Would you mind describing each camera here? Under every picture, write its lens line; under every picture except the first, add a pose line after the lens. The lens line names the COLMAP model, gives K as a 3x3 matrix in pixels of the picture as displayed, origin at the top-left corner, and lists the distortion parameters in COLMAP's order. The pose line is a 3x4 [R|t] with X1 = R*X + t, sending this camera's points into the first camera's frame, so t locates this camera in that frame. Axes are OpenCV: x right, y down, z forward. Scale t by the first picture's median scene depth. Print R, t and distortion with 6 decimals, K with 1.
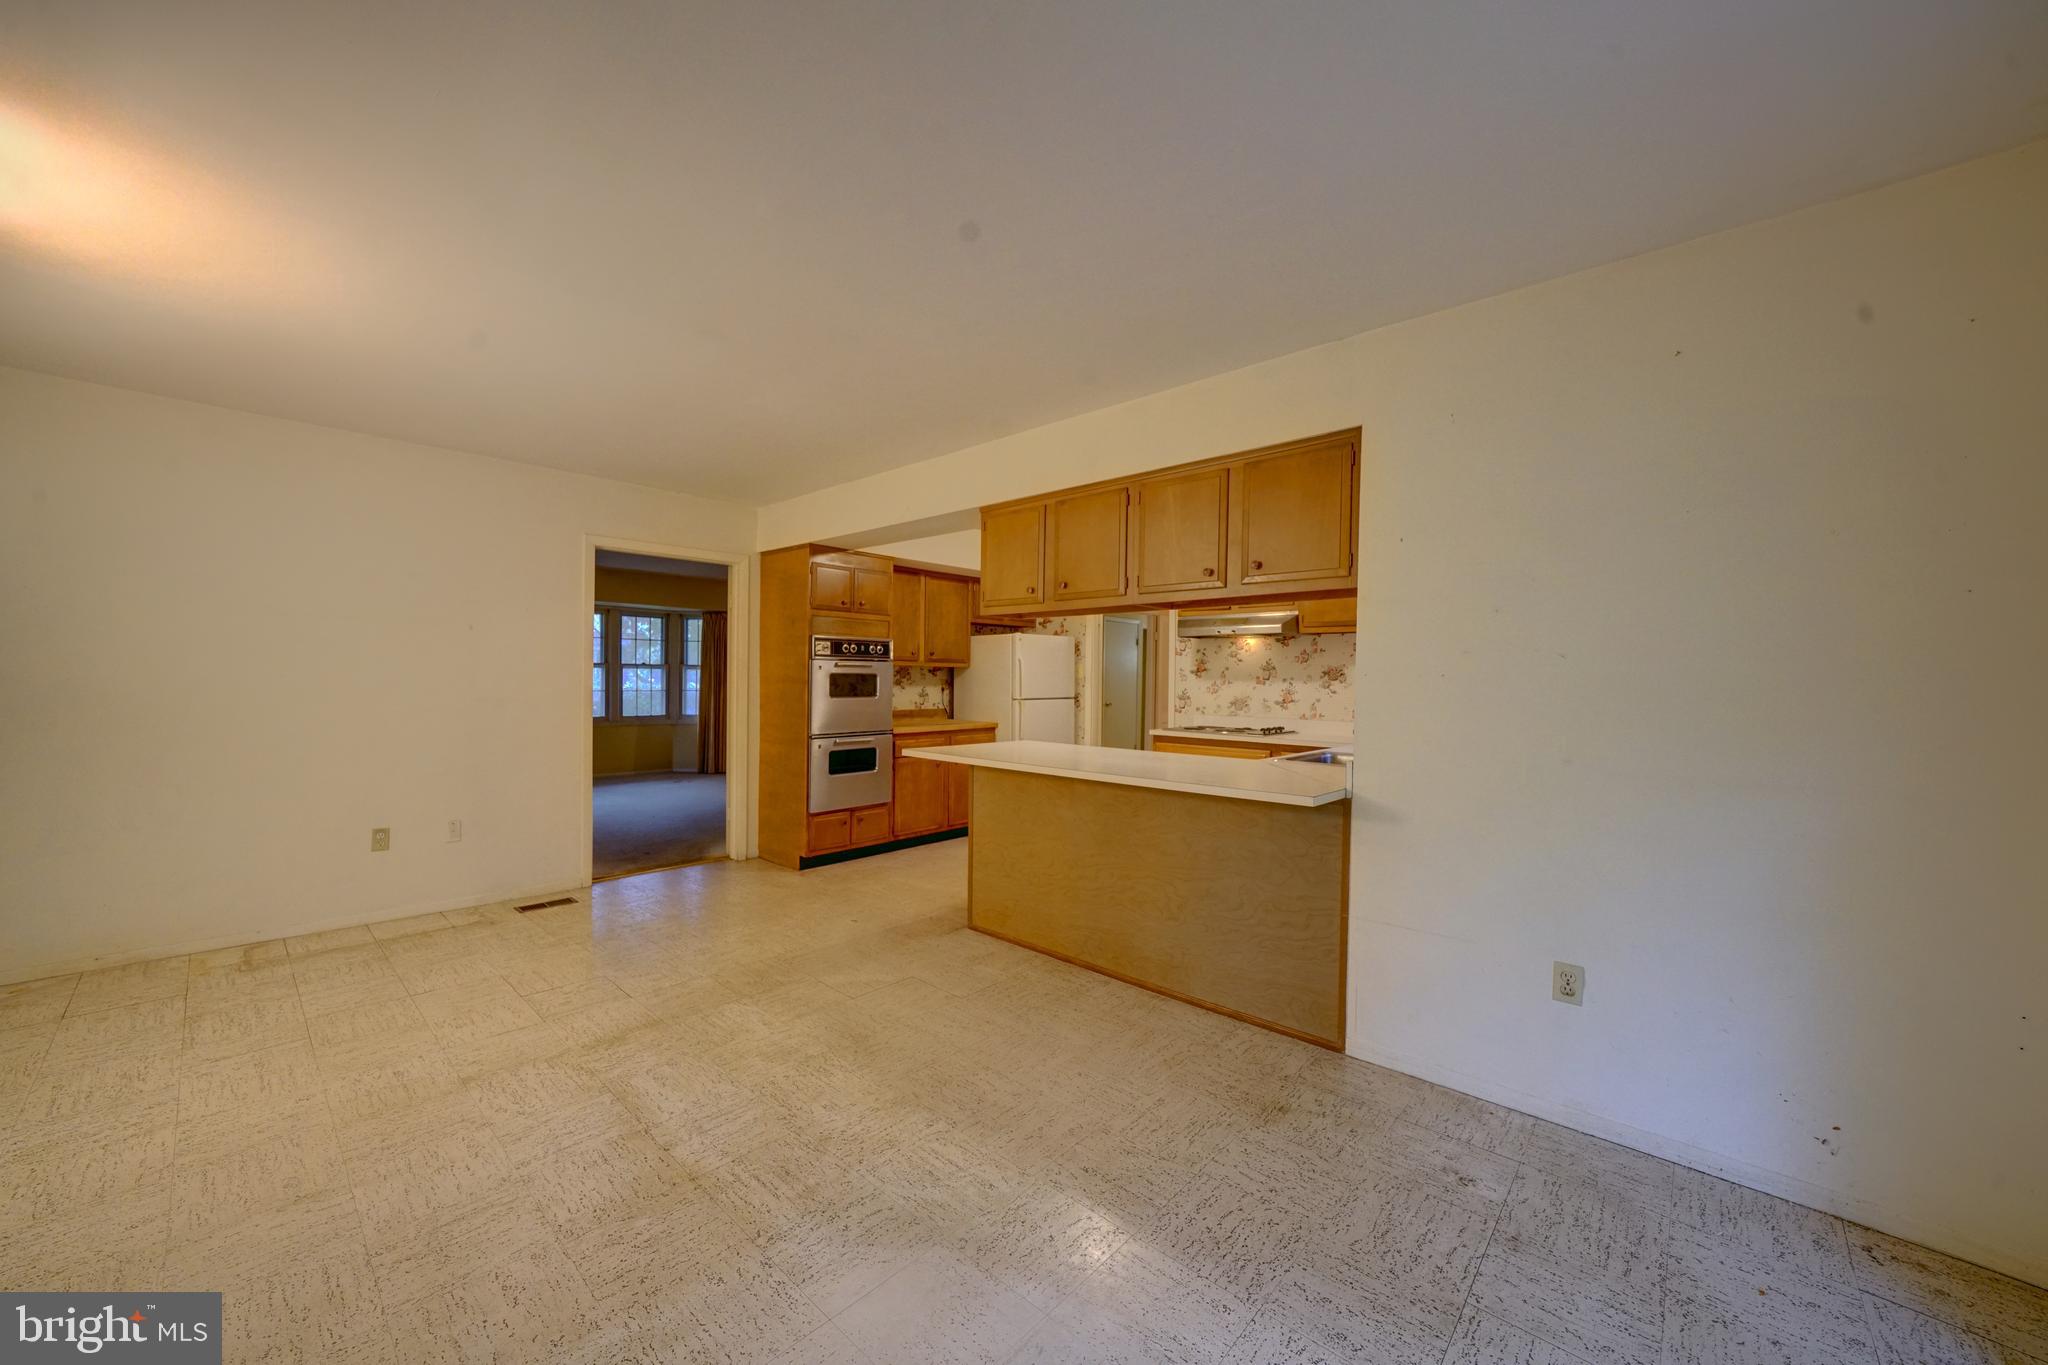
lens RADIAL K [[761.4, 0, 1014.3], [0, 761.4, 678.7], [0, 0, 1]] dist [-0.008093, -0.000123]
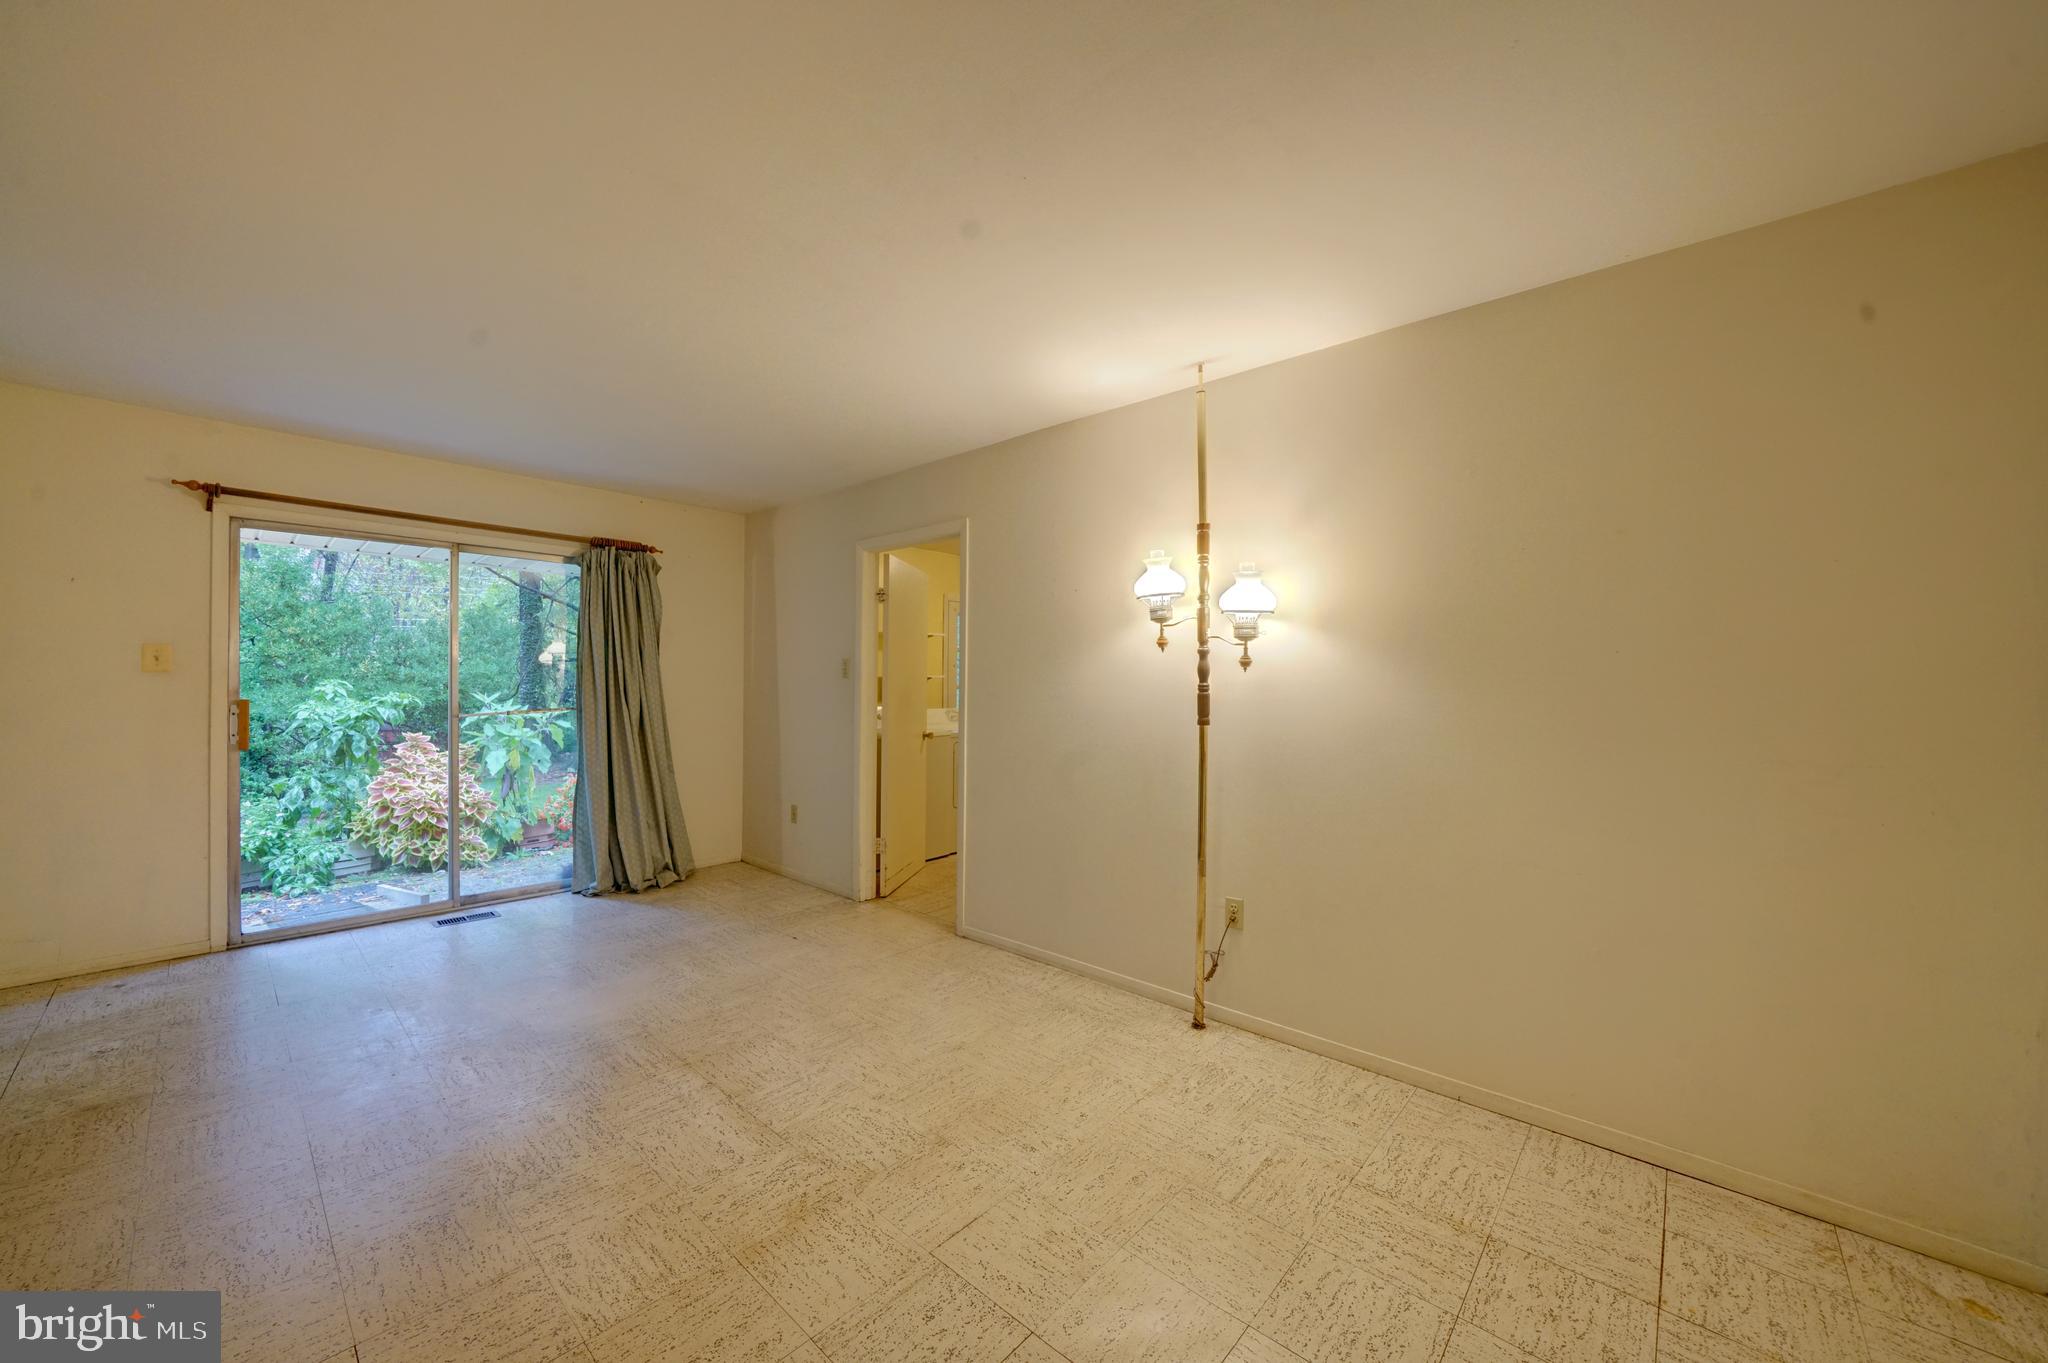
lens RADIAL K [[745.0, 0, 1008.5], [0, 745.0, 687.6], [0, 0, 1]] dist [-0.008892, 0.000156]
pose [[-0.999723, -0.022723, -0.006208, -0.482754], [-0.022719, 0.999742, -0.000738, -0.002703], [0.006223, -0.000597, -0.999980, 1.154670]]
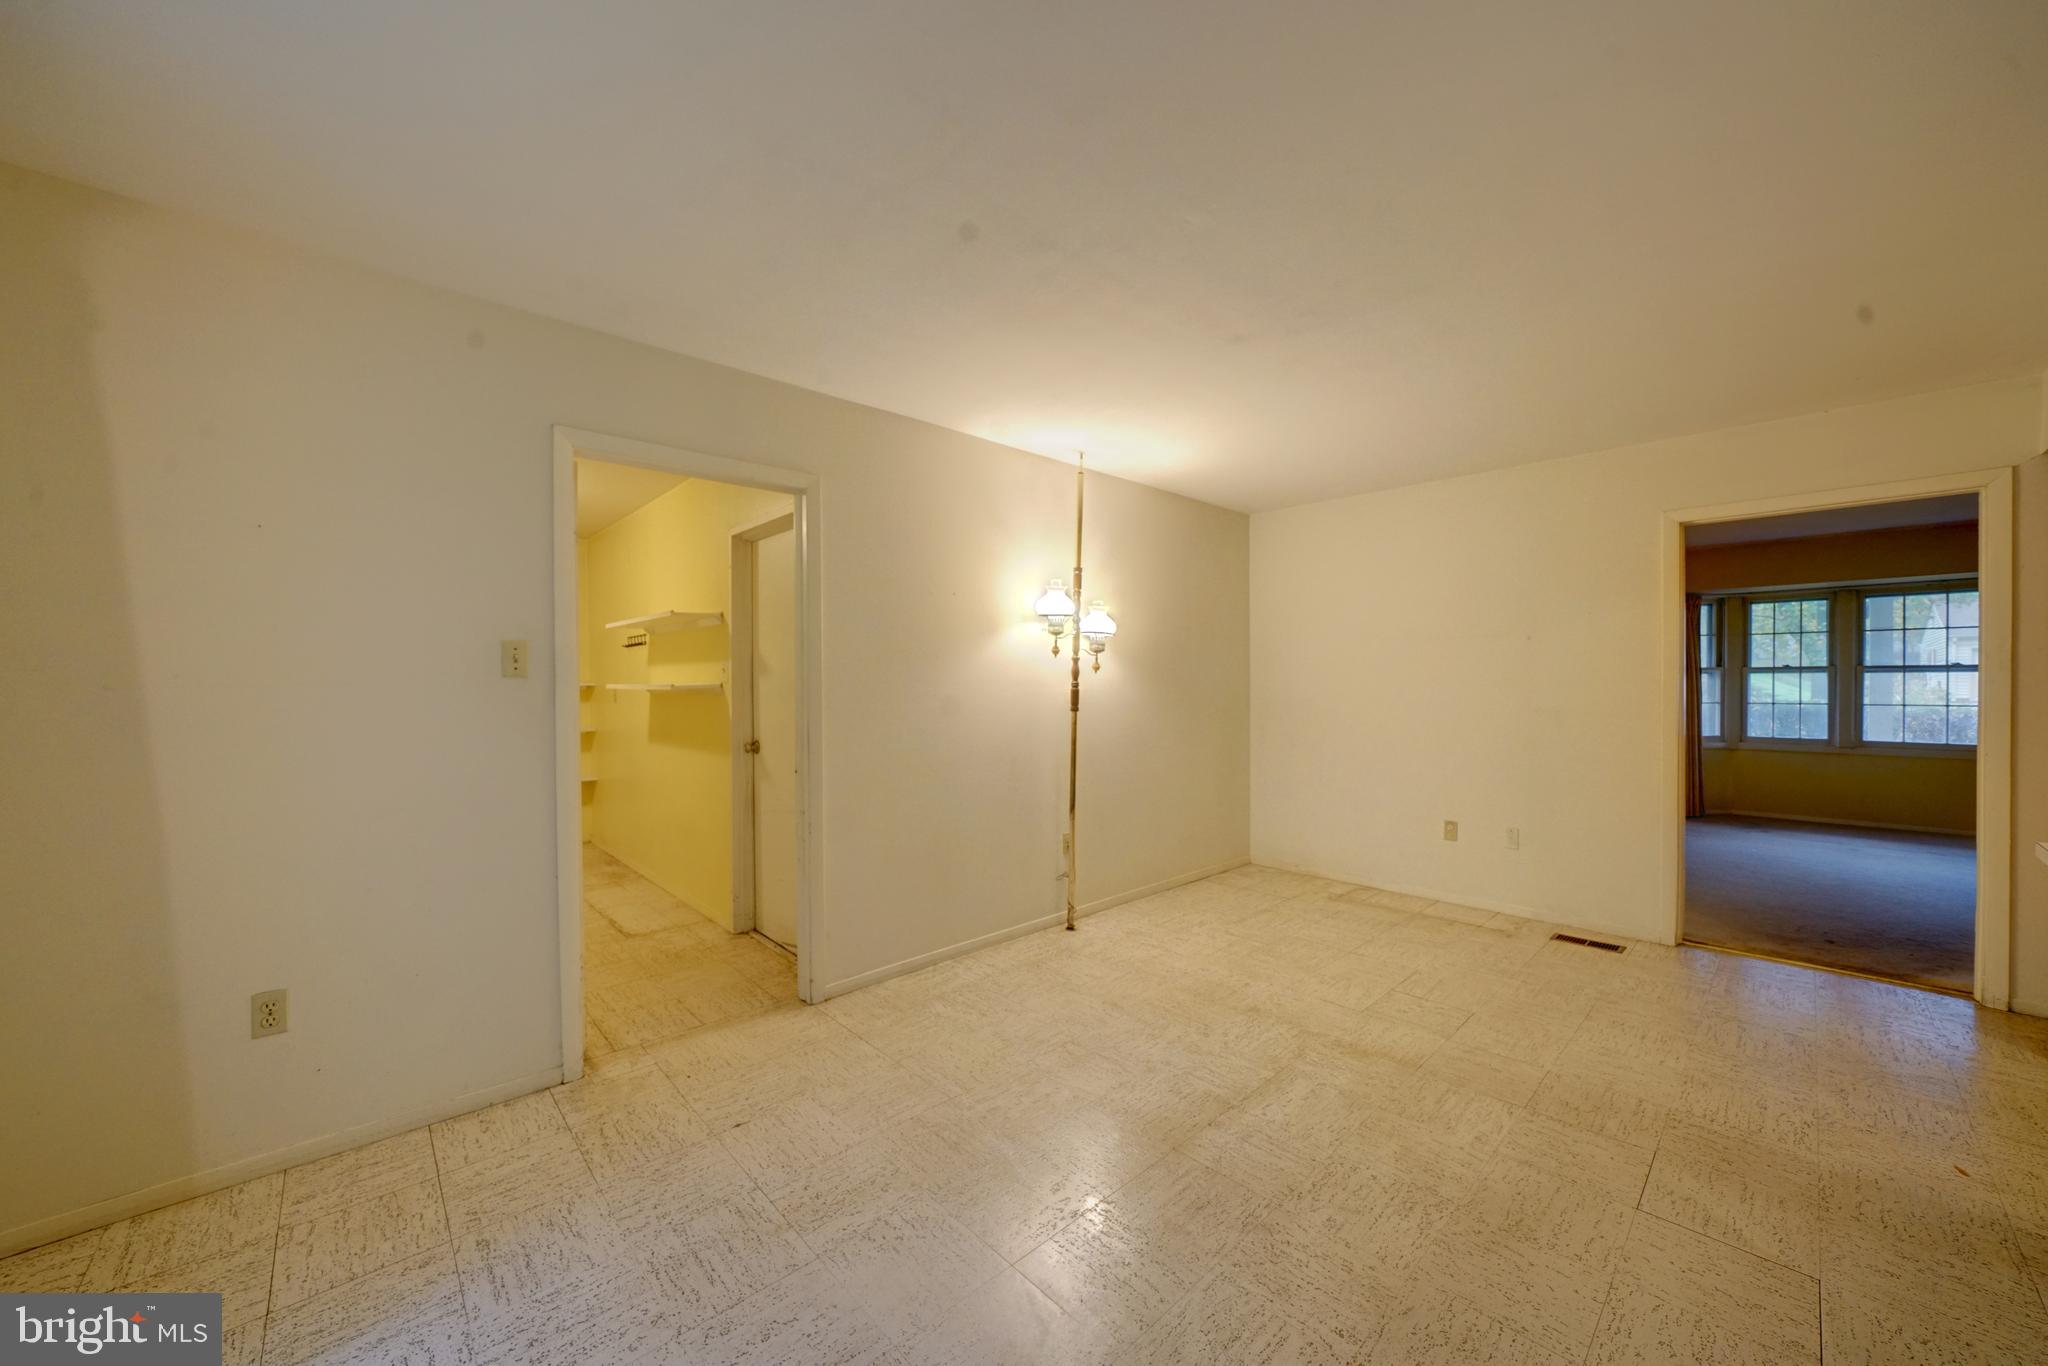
lens RADIAL K [[745.0, 0, 1008.5], [0, 745.0, 689.1], [0, 0, 1]] dist [-0.008892, 0.000156]
pose [[-0.079688, -0.003517, -0.996814, 0.331942], [0.002108, 0.999991, -0.003697, 0.002005], [0.996818, -0.002395, -0.079680, 0.427129]]
